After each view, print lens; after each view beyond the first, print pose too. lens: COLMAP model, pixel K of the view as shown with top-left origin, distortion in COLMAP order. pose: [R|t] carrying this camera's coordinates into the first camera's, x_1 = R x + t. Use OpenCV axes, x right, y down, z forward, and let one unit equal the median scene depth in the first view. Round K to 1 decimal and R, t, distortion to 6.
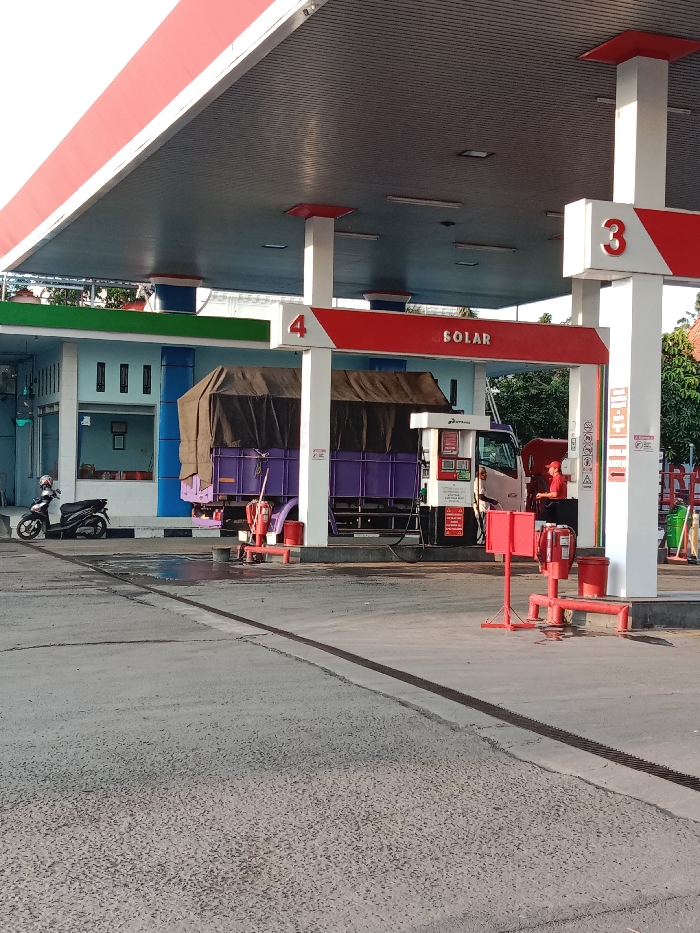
lens RADIAL K [[1341.0, 0, 350.0], [0, 1341.0, 466.5], [0, 0, 1]] dist [0.103984, -0.003961]
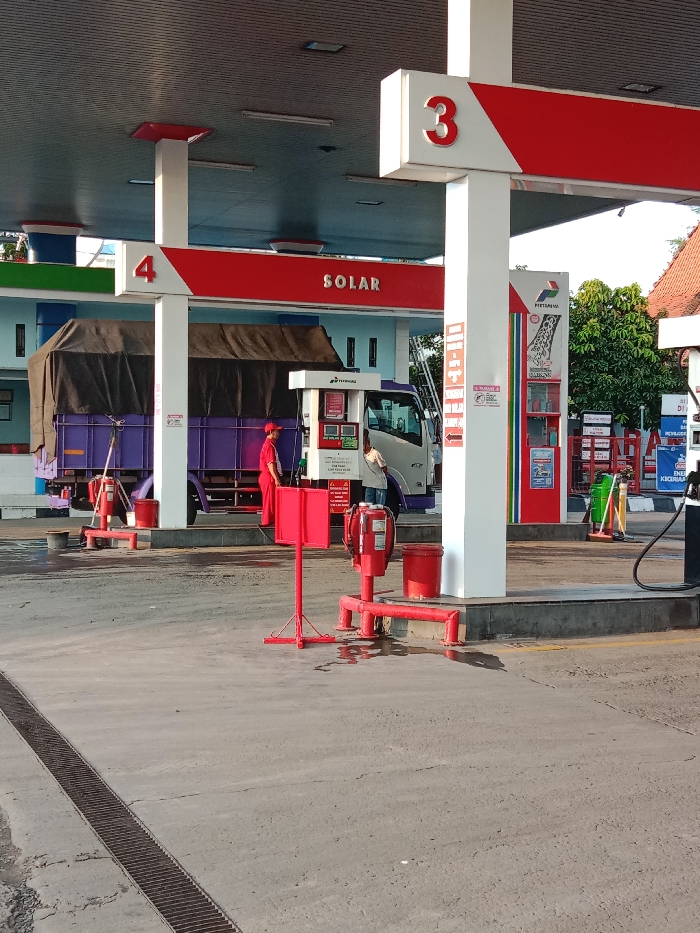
lens RADIAL K [[1341.0, 0, 350.0], [0, 1341.0, 466.5], [0, 0, 1]] dist [0.103984, -0.003961]
pose [[0.999871, -0.013704, 0.008333, 0.079584], [0.013522, 0.999677, 0.021520, 0.003229], [-0.008625, -0.021405, 0.999734, 0.143272]]
